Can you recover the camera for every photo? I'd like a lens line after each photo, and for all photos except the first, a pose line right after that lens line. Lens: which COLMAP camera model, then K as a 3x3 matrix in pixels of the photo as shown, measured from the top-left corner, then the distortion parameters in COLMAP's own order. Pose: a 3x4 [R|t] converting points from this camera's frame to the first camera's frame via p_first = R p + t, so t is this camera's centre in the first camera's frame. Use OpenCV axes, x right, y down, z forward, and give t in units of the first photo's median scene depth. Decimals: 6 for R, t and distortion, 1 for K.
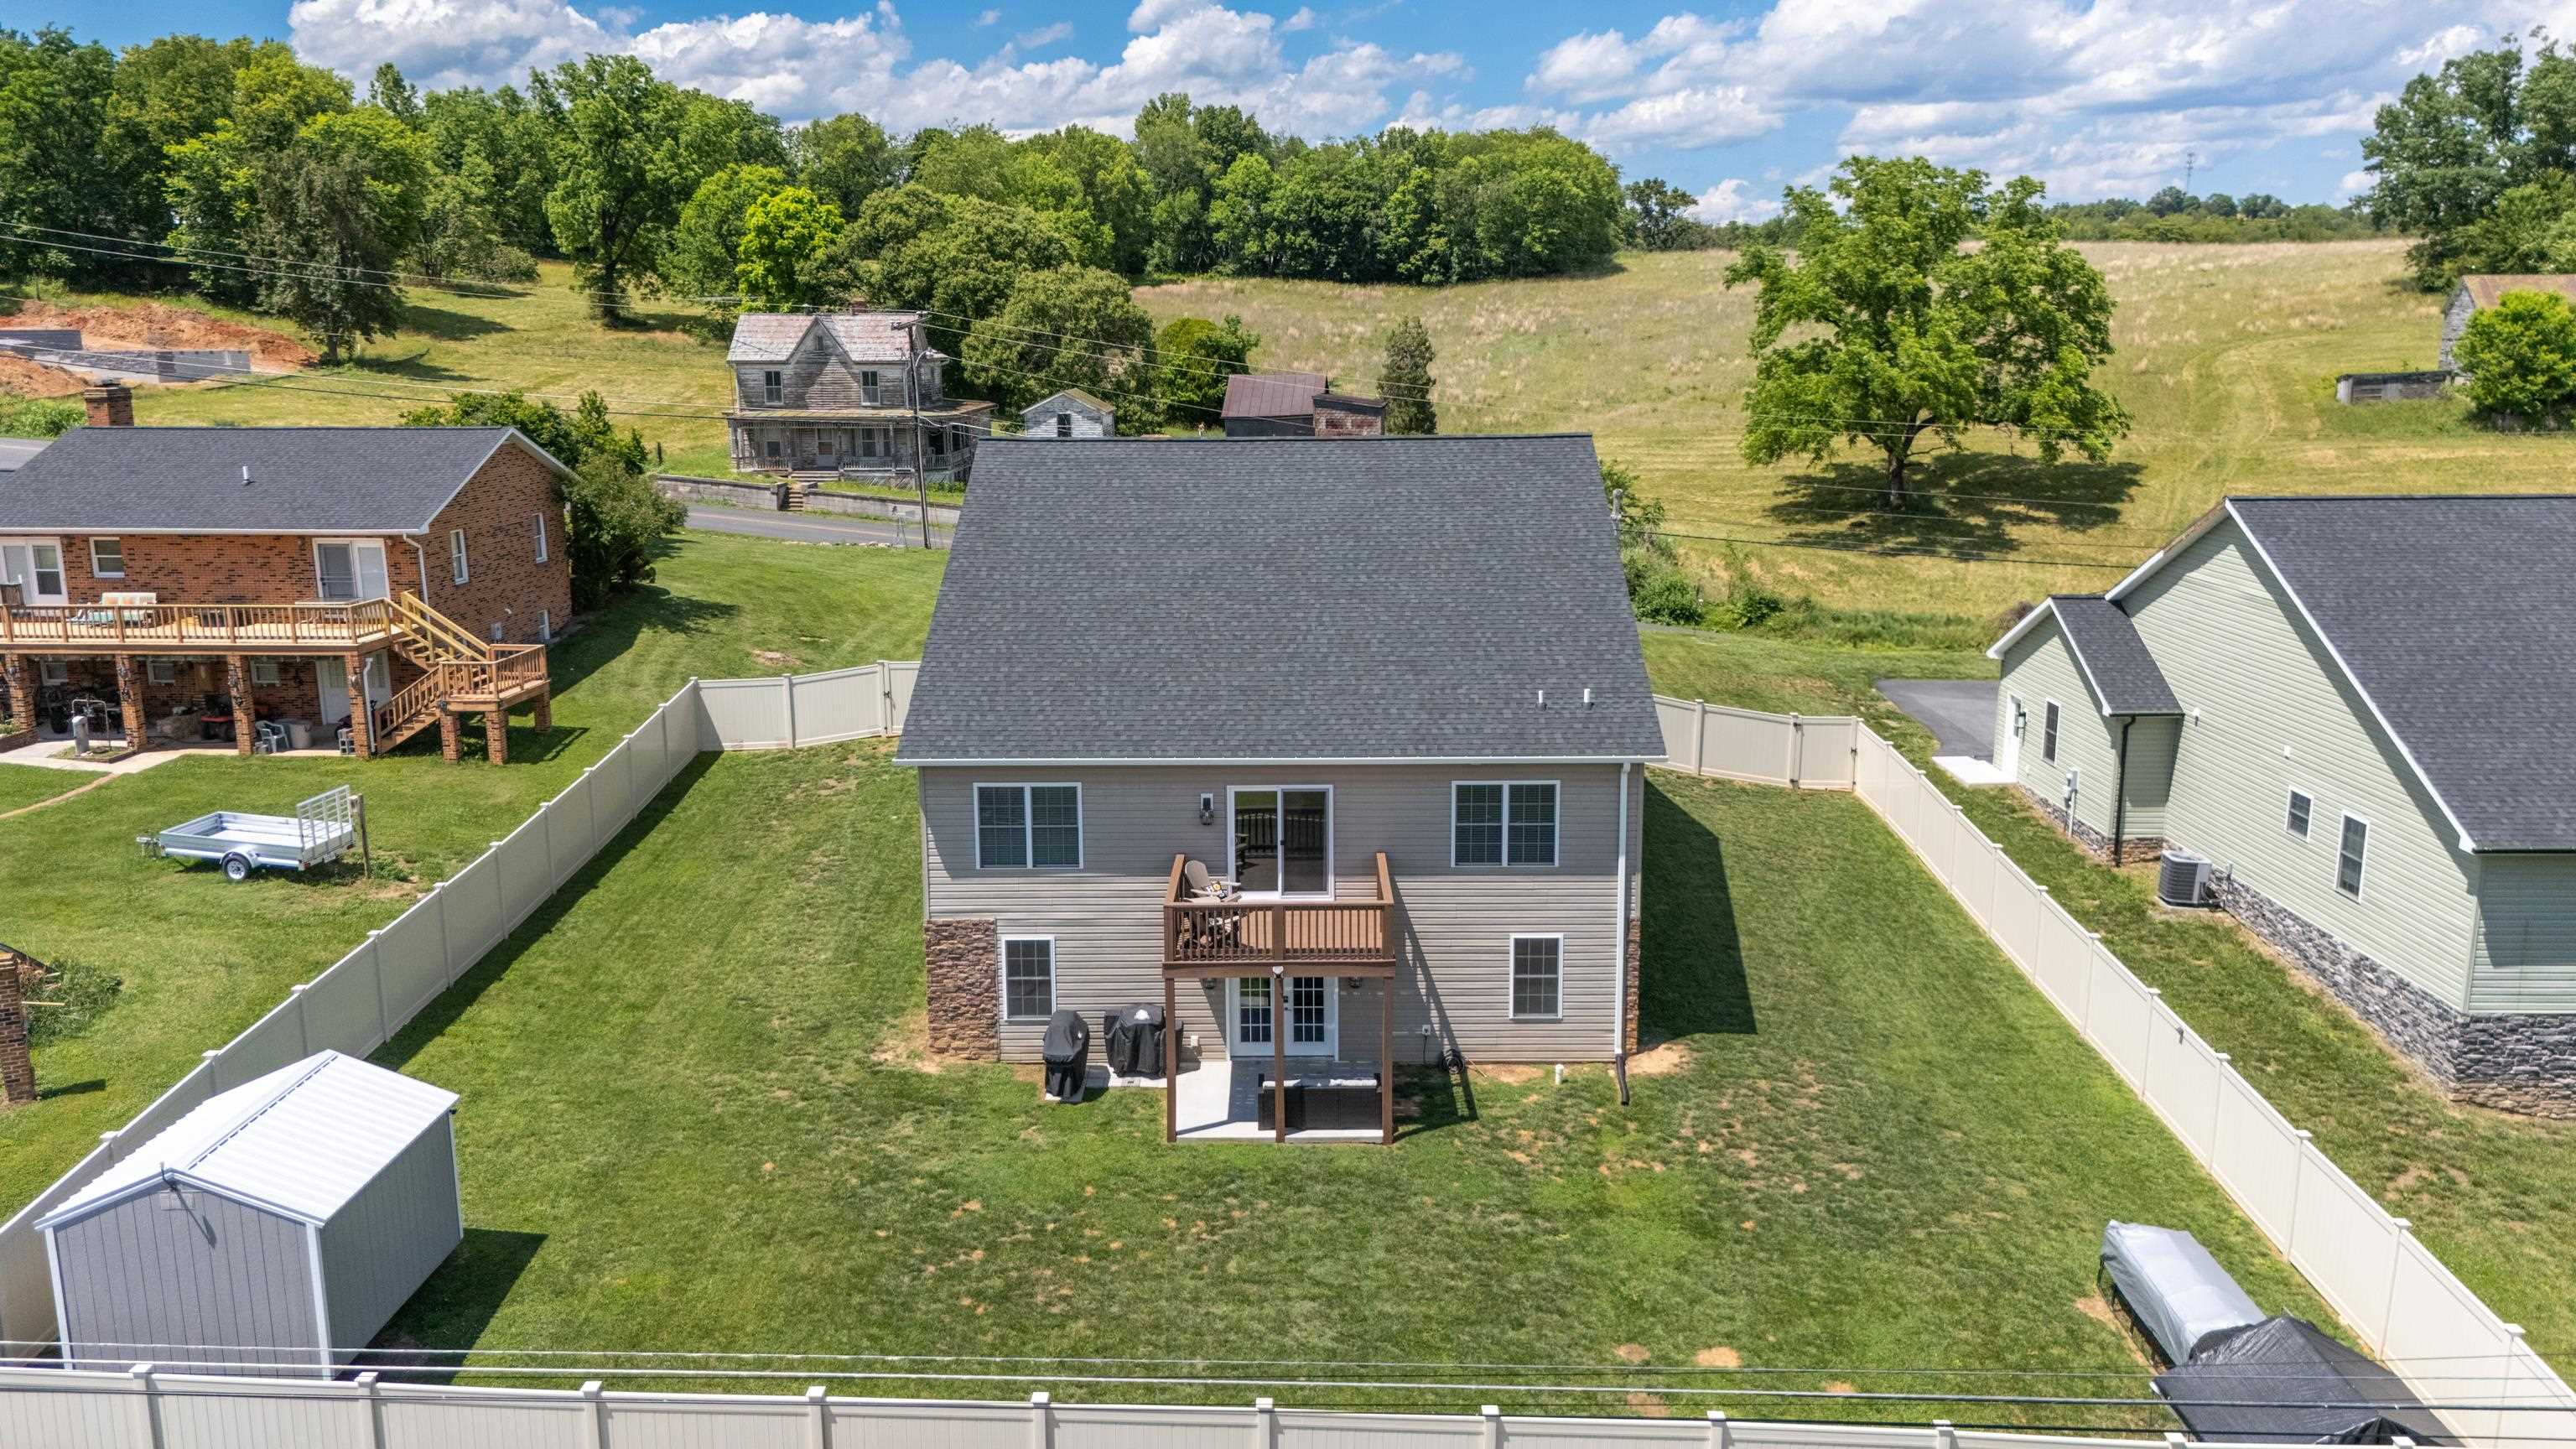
lens RADIAL K [[1914.1, 0, 1288.0], [0, 1914.1, 724.5], [0, 0, 1]] dist [0.034078, -0.005732]
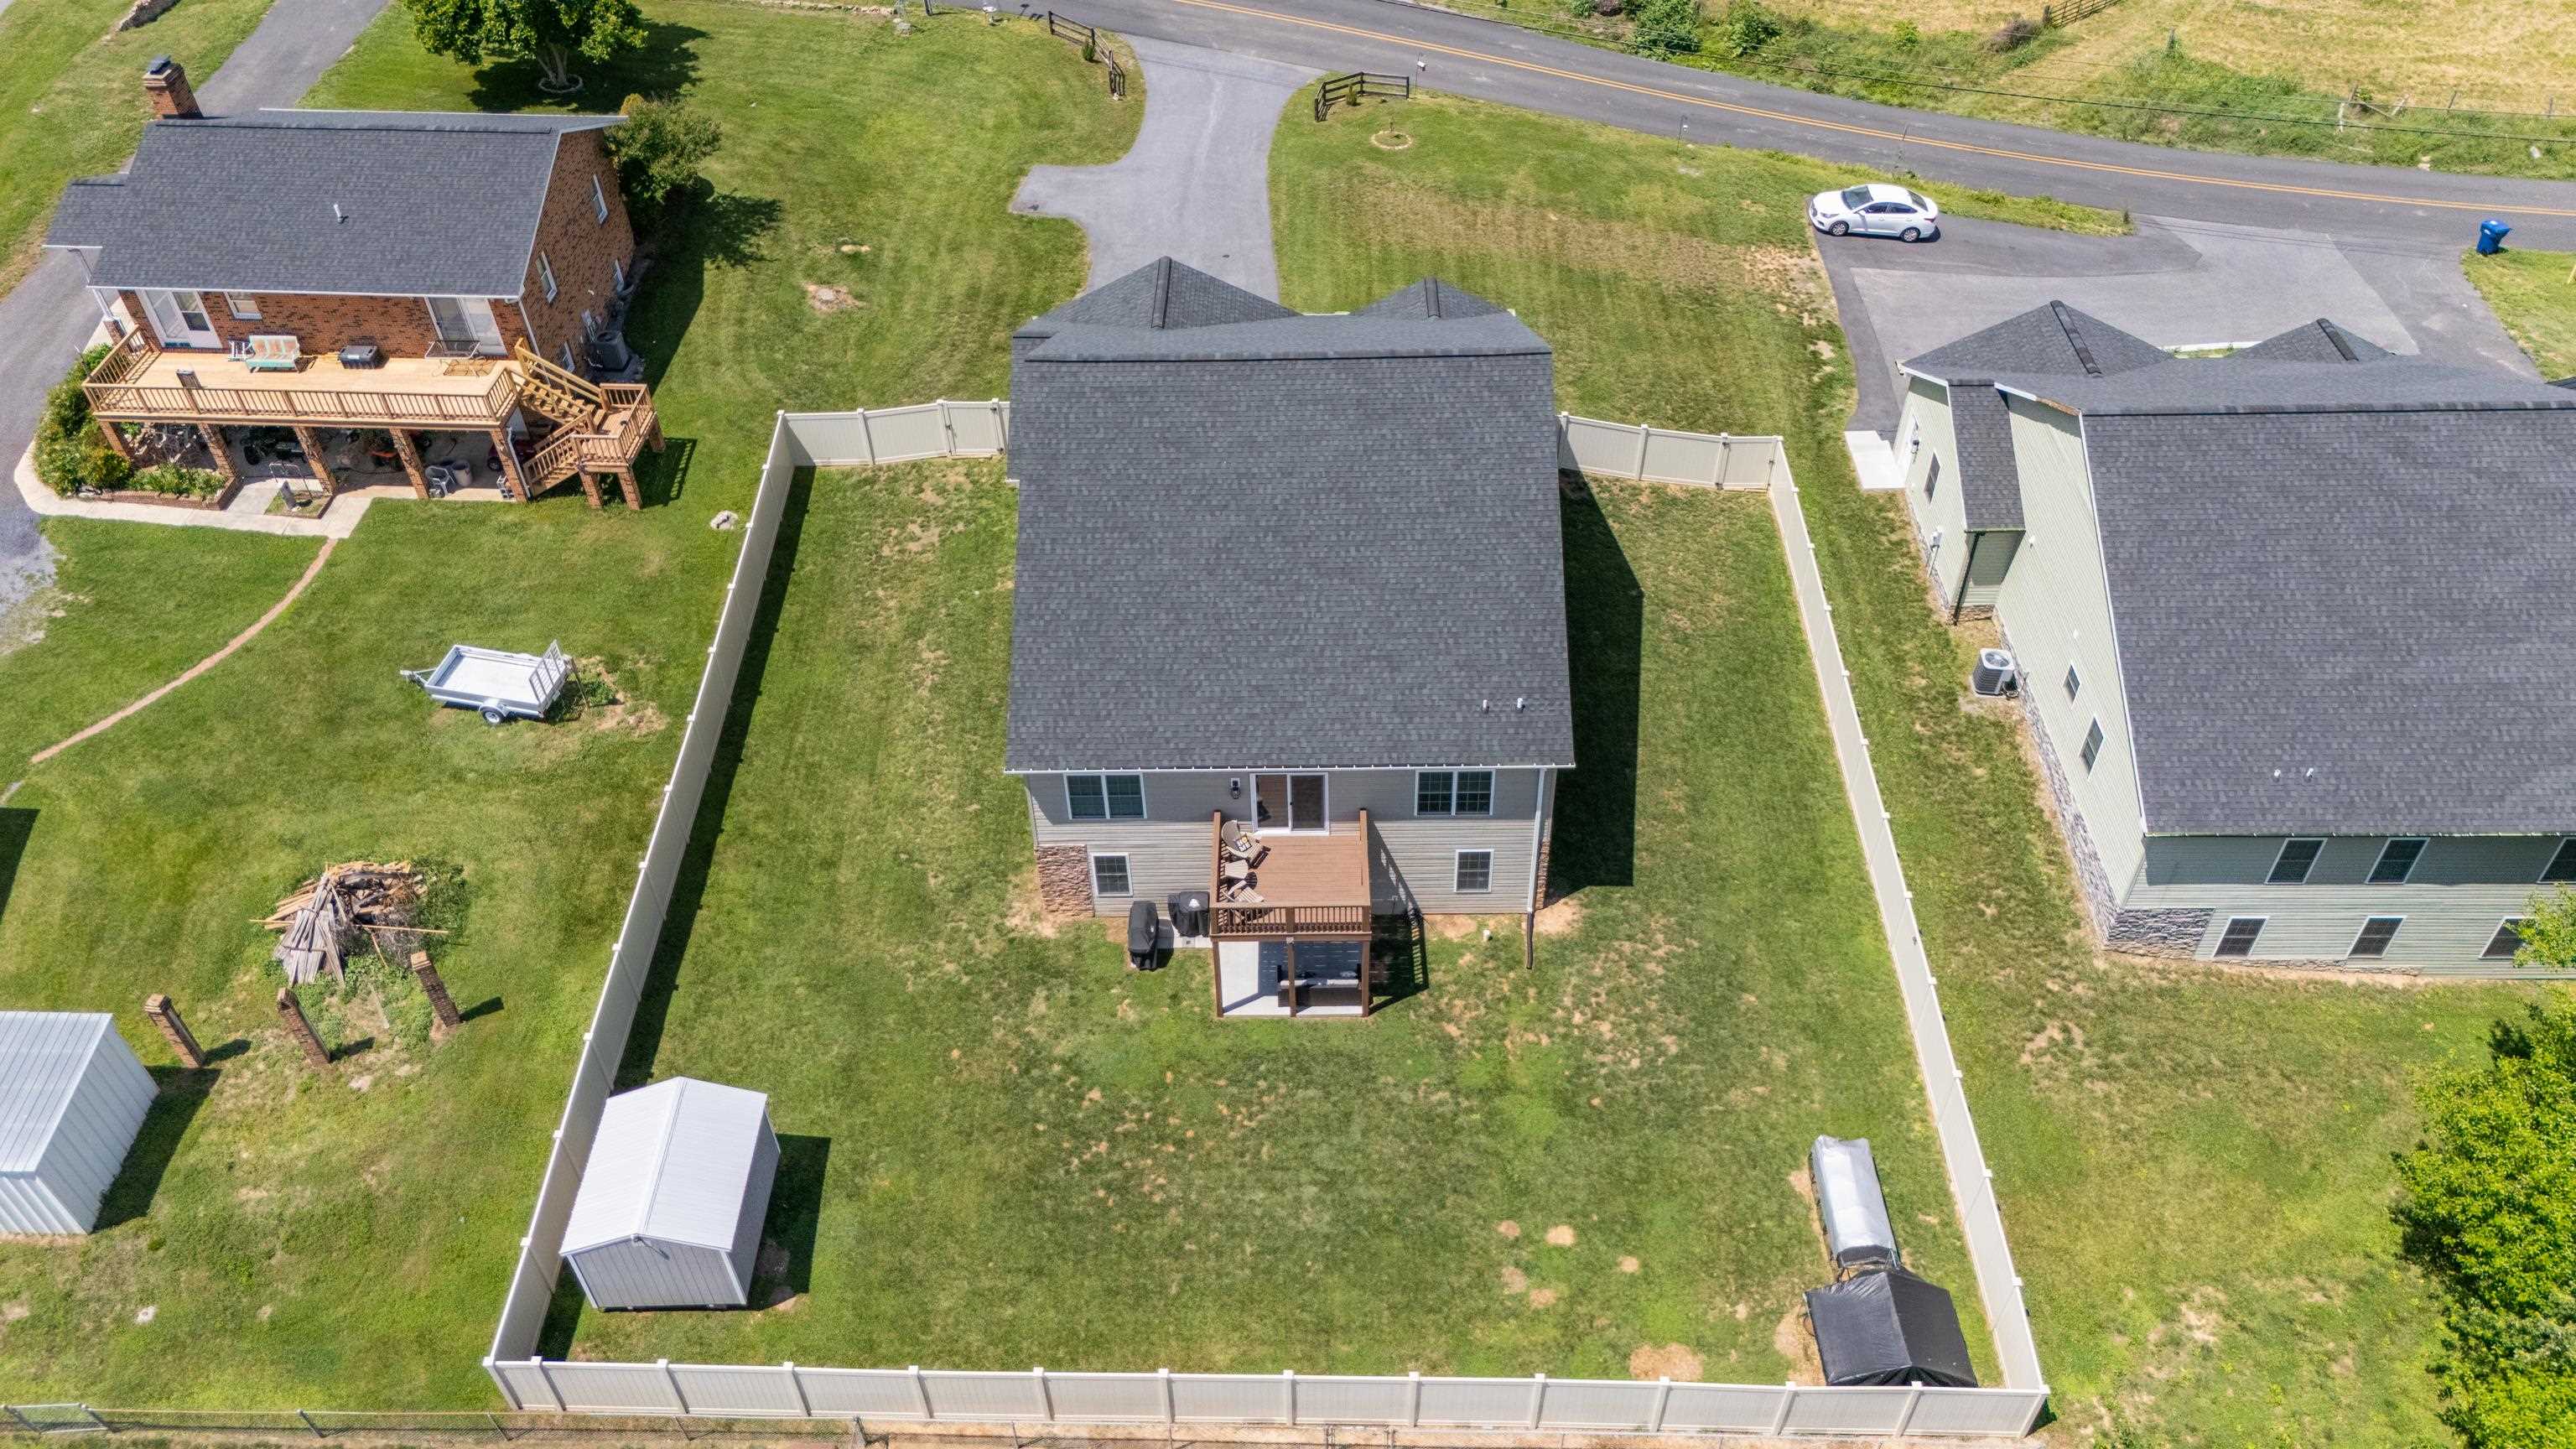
lens RADIAL K [[1895.5, 0, 1293.1], [0, 1895.5, 732.7], [0, 0, 1]] dist [0.070904, -0.075652]
pose [[0.999895, -0.013035, -0.006399, 0.007655], [0.014439, 0.845899, 0.533147, -0.708225], [-0.001537, -0.533183, 0.845998, -0.121658]]
